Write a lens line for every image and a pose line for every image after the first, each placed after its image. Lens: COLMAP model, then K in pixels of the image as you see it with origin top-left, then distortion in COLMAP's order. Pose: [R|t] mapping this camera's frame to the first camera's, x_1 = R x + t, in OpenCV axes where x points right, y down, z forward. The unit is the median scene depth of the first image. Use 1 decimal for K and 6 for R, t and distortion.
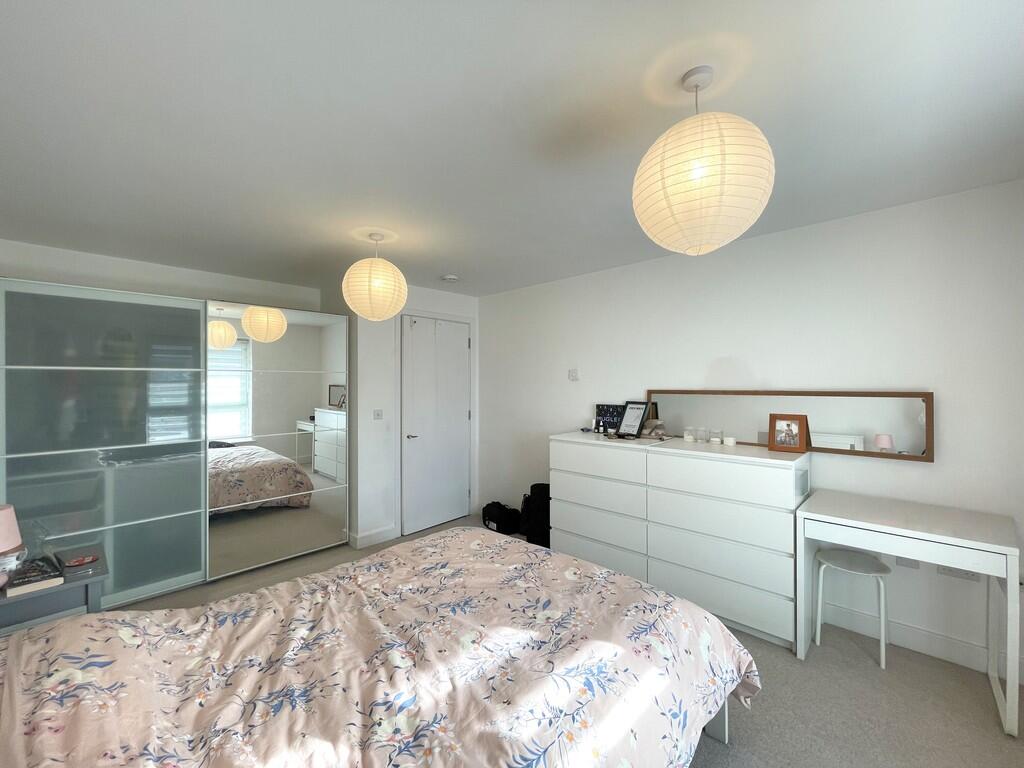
lens RADIAL K [[413.3, 0, 512.6], [0, 413.3, 383.4], [0, 0, 1]] dist [0.000467, 0.000009]
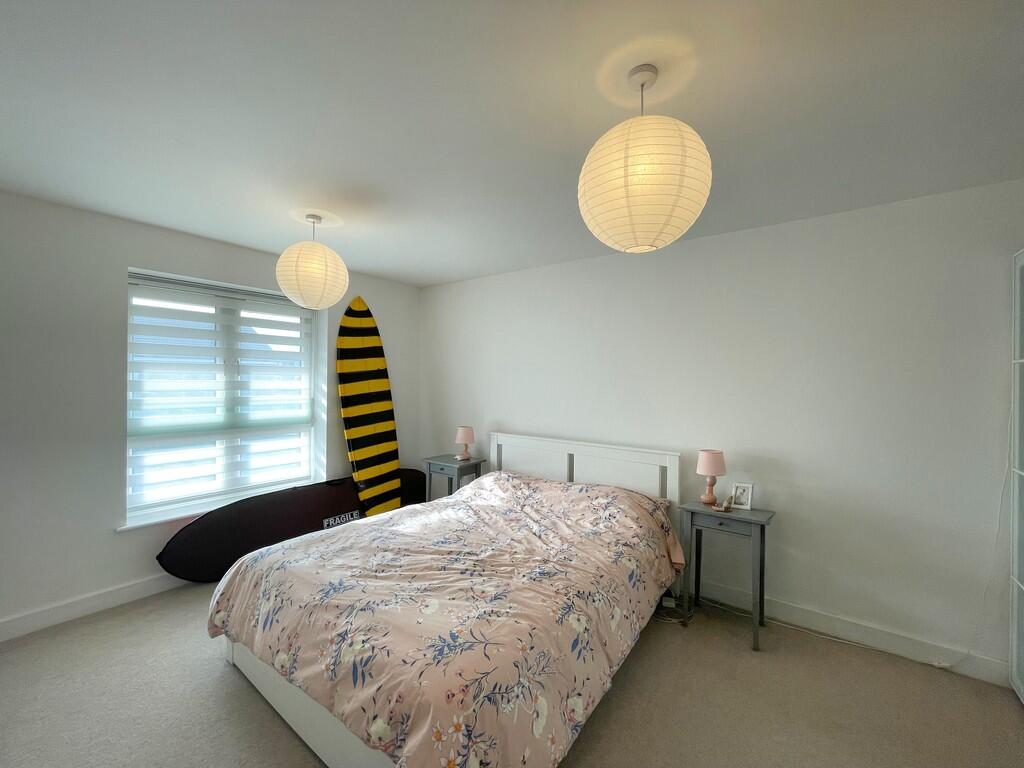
lens RADIAL K [[413.3, 0, 511.0], [0, 413.3, 382.1], [0, 0, 1]] dist [0.000467, 0.000009]
pose [[-0.993777, -0.006708, -0.111186, -0.210391], [-0.006949, 0.999974, 0.001782, 0.010457], [0.111171, 0.002544, -0.993798, 2.506592]]
